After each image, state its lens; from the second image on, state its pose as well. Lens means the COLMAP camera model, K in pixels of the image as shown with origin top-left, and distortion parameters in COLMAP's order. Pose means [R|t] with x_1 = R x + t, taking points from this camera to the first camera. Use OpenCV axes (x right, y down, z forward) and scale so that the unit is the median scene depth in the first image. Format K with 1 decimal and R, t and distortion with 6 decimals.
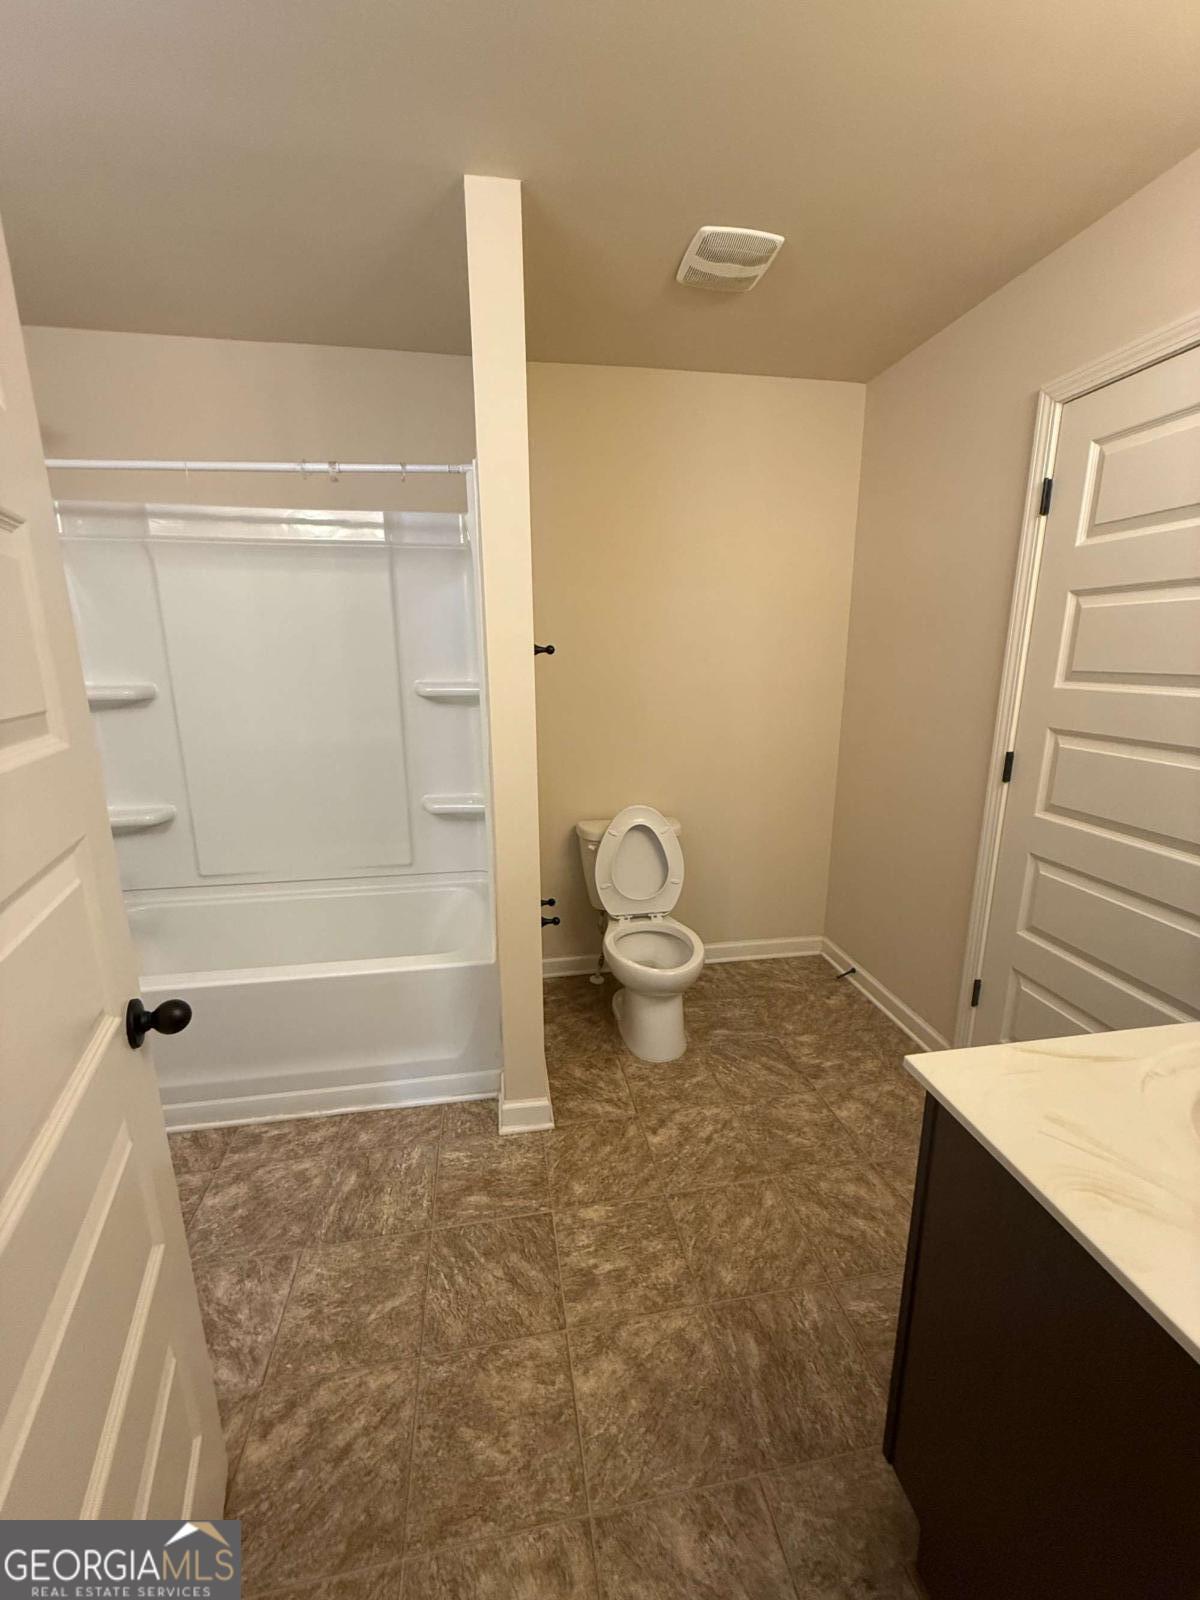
lens RADIAL K [[640.4, 0, 601.8], [0, 640.4, 801.7], [0, 0, 1]] dist [0.001599, 0.000807]
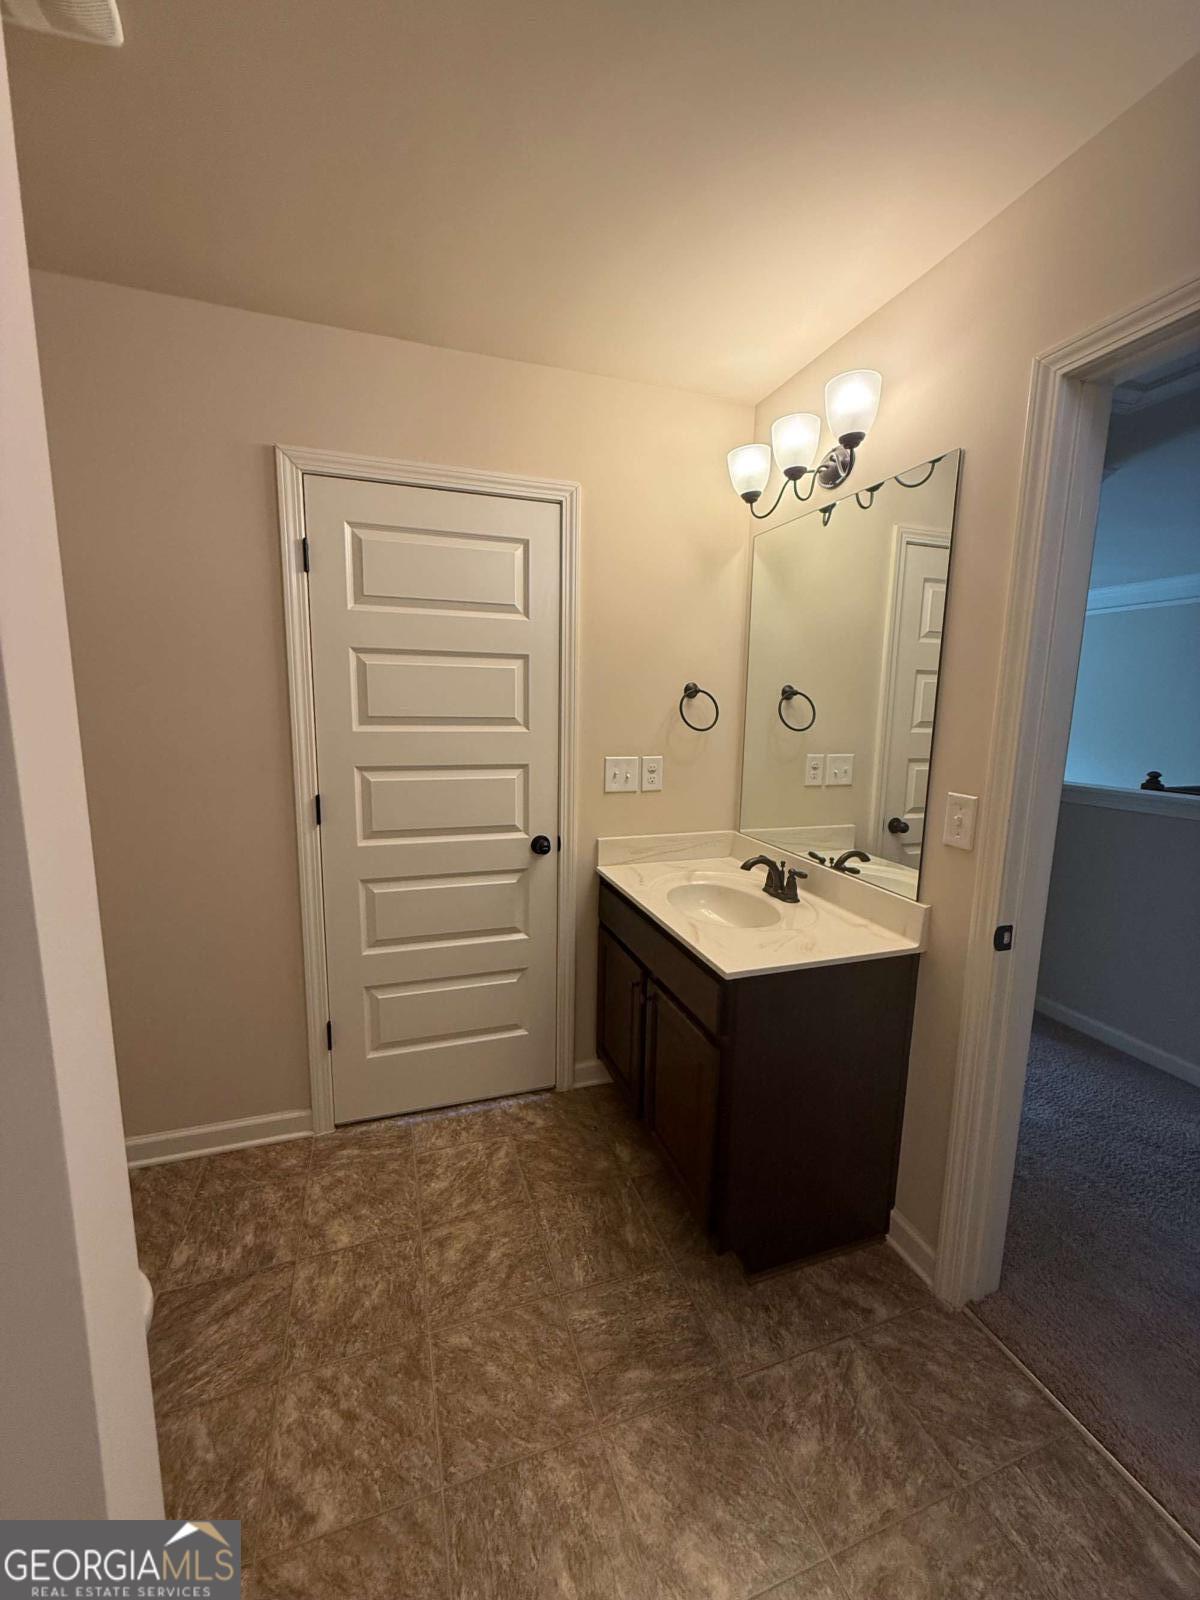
lens RADIAL K [[640.4, 0, 601.3], [0, 640.4, 798.2], [0, 0, 1]] dist [0.001599, 0.000807]
pose [[-0.161033, -0.148802, 0.975667, -0.492324], [0.207983, 0.961253, 0.180931, -0.182157], [-0.964786, 0.232058, -0.123845, 0.768002]]
